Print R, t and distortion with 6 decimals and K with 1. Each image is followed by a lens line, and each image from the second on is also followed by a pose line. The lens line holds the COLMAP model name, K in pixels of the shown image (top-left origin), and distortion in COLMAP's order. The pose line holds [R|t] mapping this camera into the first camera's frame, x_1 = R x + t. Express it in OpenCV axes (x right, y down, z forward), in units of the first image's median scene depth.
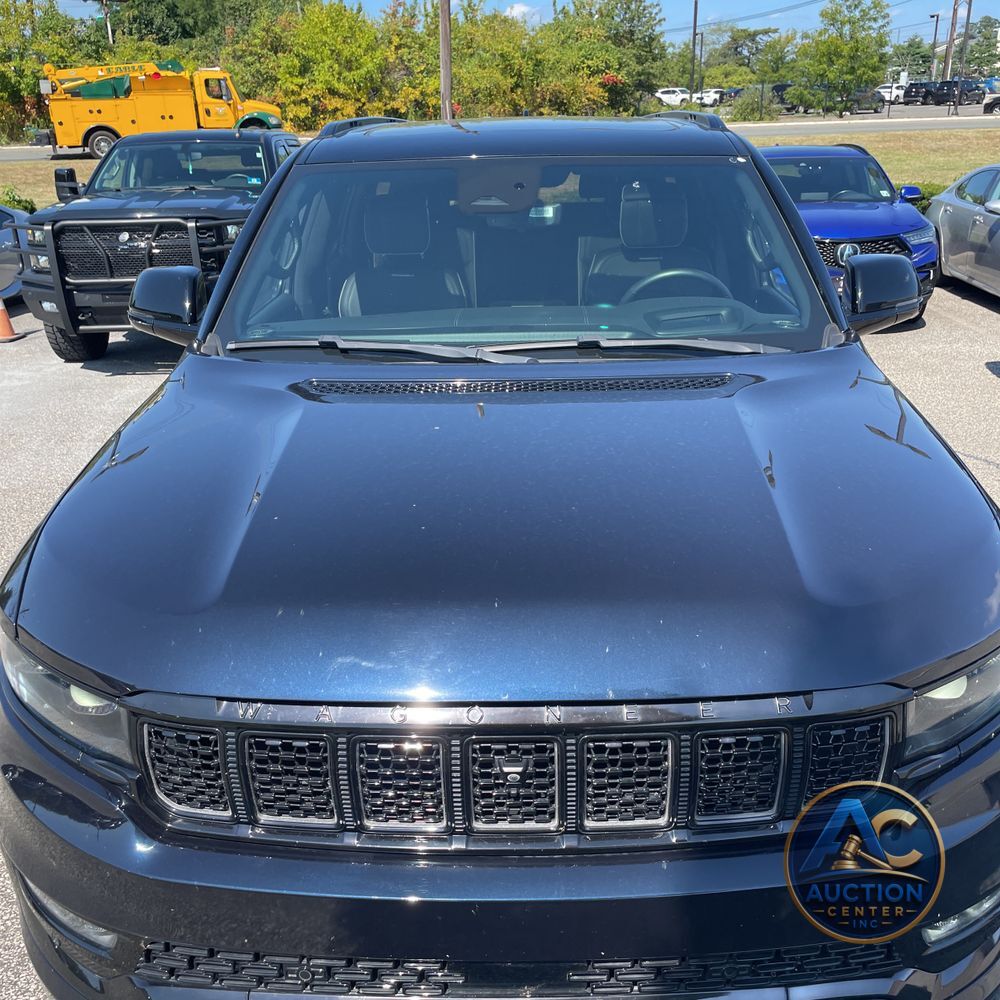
lens RADIAL K [[987.9, 0, 506.8], [0, 987.9, 488.2], [0, 0, 1]] dist [0.095720, -0.129056]
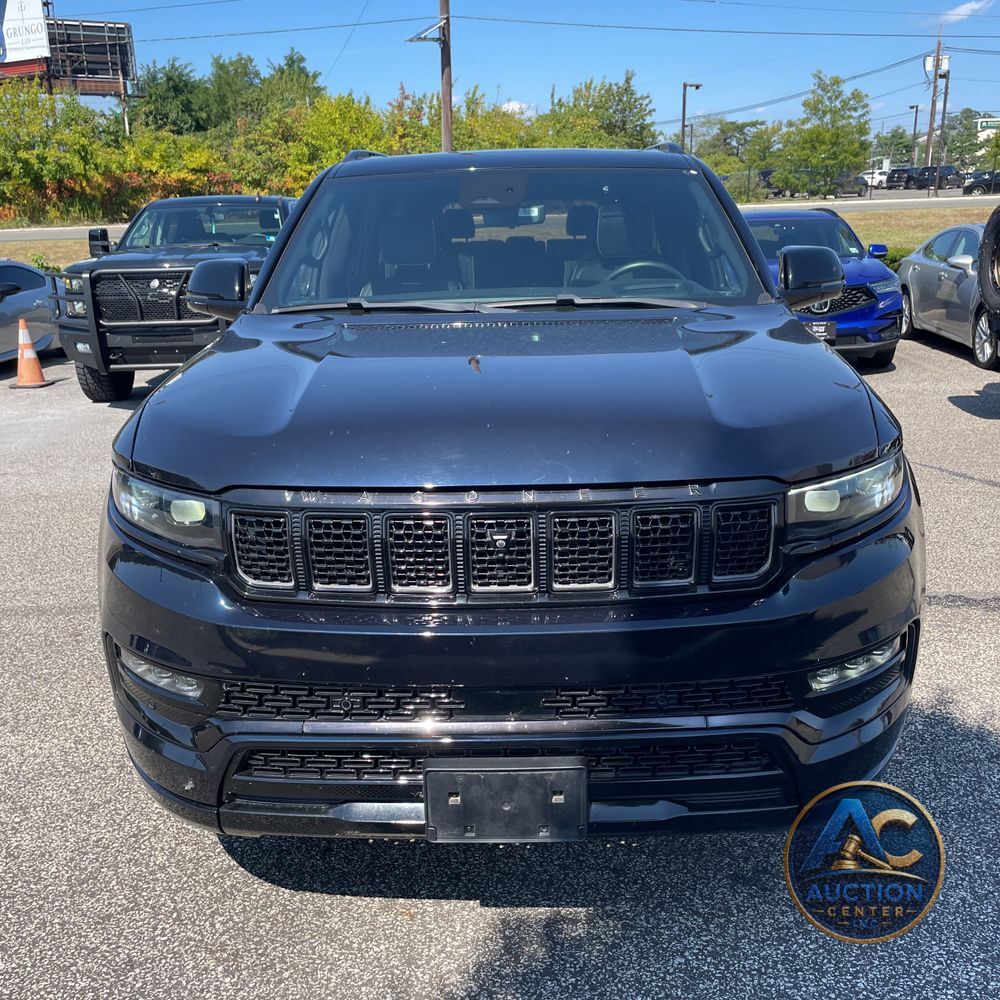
lens RADIAL K [[1004.5, 0, 501.0], [0, 1004.5, 487.3], [0, 0, 1]] dist [0.108674, -0.164700]
pose [[0.999983, -0.001418, -0.005648, 0.014178], [0.000892, 0.995752, -0.092074, 0.317488], [0.005755, 0.092068, 0.995736, -0.371726]]
